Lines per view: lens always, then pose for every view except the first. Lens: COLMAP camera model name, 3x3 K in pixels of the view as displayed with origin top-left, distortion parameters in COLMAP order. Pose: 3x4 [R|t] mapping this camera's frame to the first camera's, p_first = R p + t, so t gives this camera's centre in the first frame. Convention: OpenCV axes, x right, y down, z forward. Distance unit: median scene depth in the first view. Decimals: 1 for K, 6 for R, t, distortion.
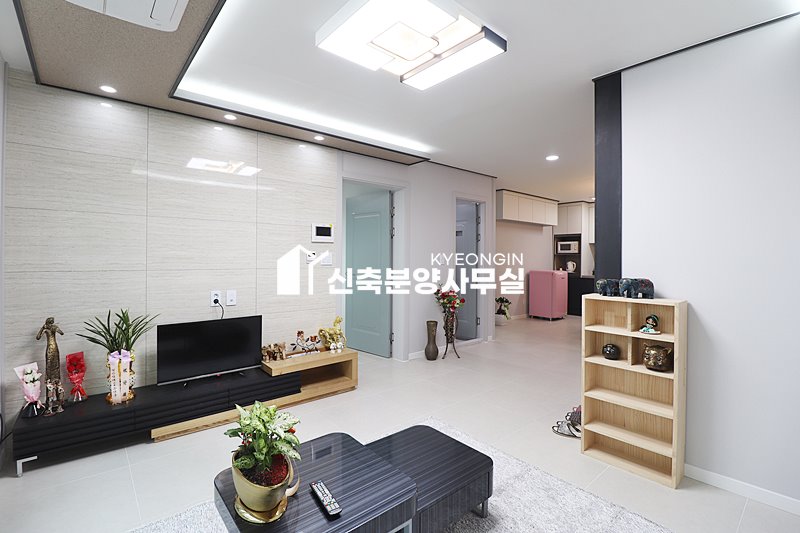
lens RADIAL K [[369.1, 0, 396.6], [0, 369.1, 258.6], [0, 0, 1]] dist [-0.001228, -0.012912]
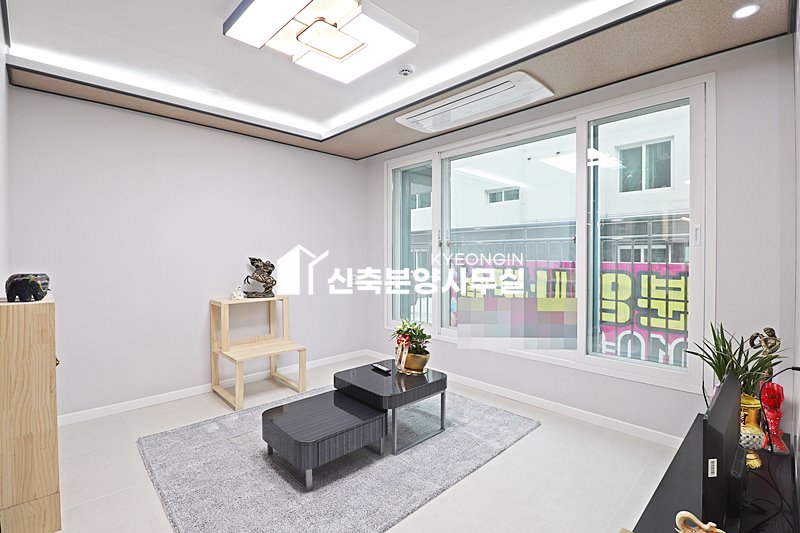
lens RADIAL K [[369.1, 0, 396.6], [0, 369.1, 258.6], [0, 0, 1]] dist [-0.001228, -0.012912]
pose [[-0.998279, -0.008116, -0.058071, -0.077265], [-0.008898, 0.999873, 0.013221, 0.006530], [0.057957, 0.013715, -0.998225, 1.530792]]
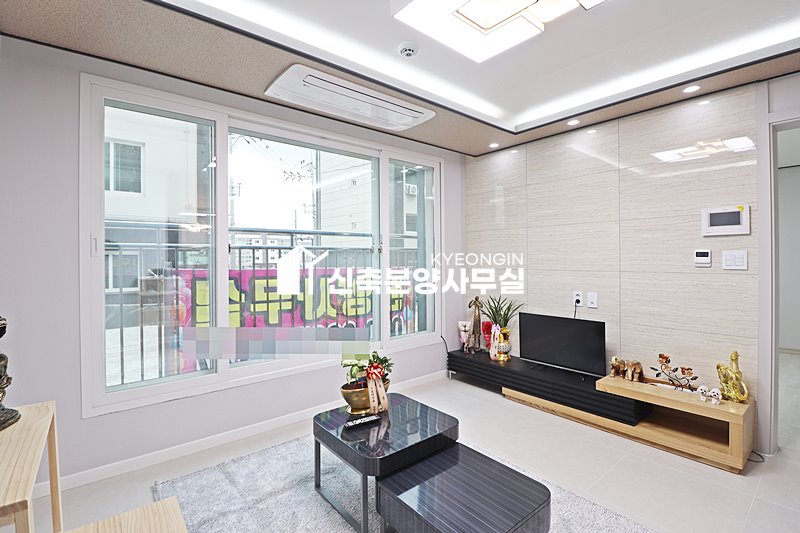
lens RADIAL K [[369.1, 0, 396.6], [0, 369.1, 258.6], [0, 0, 1]] dist [-0.001228, -0.012912]
pose [[-0.015581, -0.008893, -0.999839, 0.647498], [0.001110, 0.999960, -0.008912, 0.004488], [0.999878, -0.001249, -0.015571, 0.582448]]
